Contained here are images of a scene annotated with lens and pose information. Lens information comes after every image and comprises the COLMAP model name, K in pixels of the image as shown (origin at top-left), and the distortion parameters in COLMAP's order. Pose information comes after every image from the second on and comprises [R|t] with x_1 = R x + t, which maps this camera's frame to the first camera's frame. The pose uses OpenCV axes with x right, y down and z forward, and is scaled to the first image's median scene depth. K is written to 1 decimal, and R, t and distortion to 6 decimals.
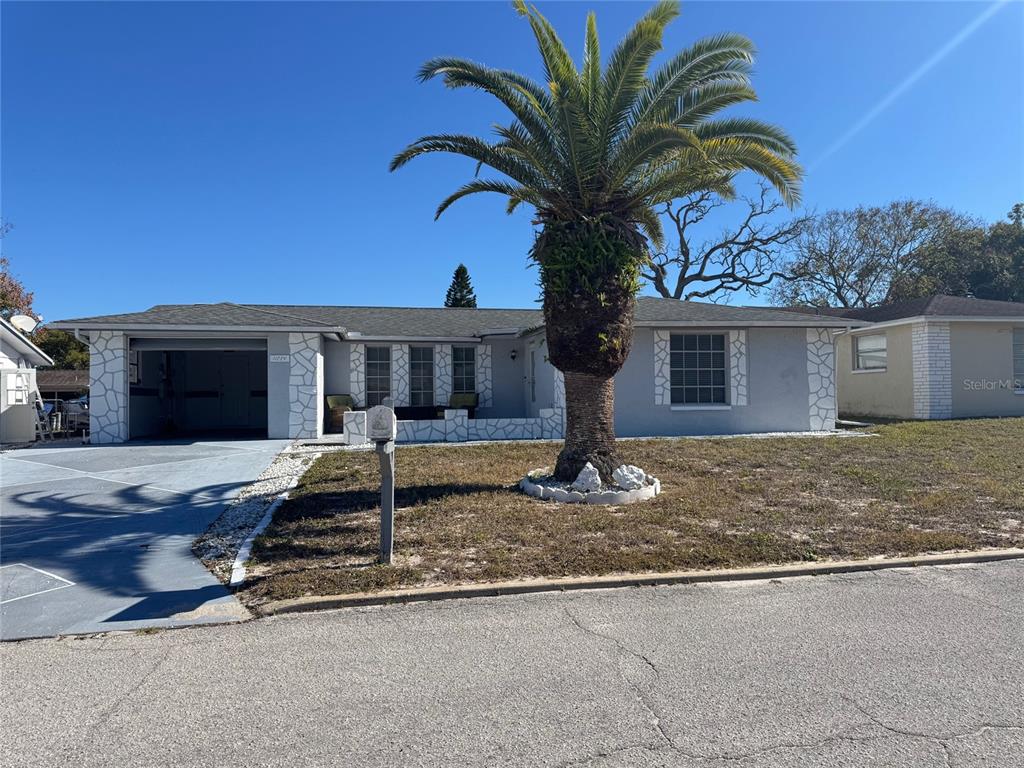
lens RADIAL K [[715.4, 0, 512.6], [0, 715.4, 385.6], [0, 0, 1]] dist [0.015256, -0.015475]
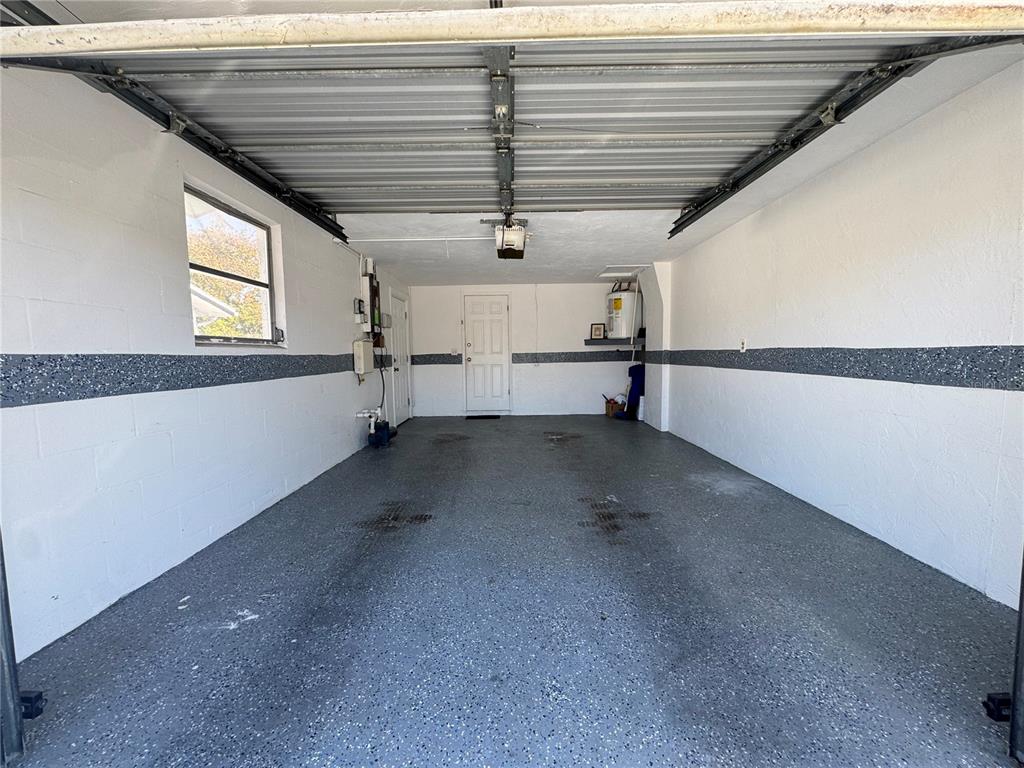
lens RADIAL K [[397.6, 0, 510.6], [0, 397.6, 381.5], [0, 0, 1]] dist [0.000084, 0.000105]
pose [[0.981966, 0.011094, -0.188730, -0.340886], [0.007520, 0.995195, 0.097627, -0.001423], [0.188906, -0.097286, 0.977164, 0.755505]]
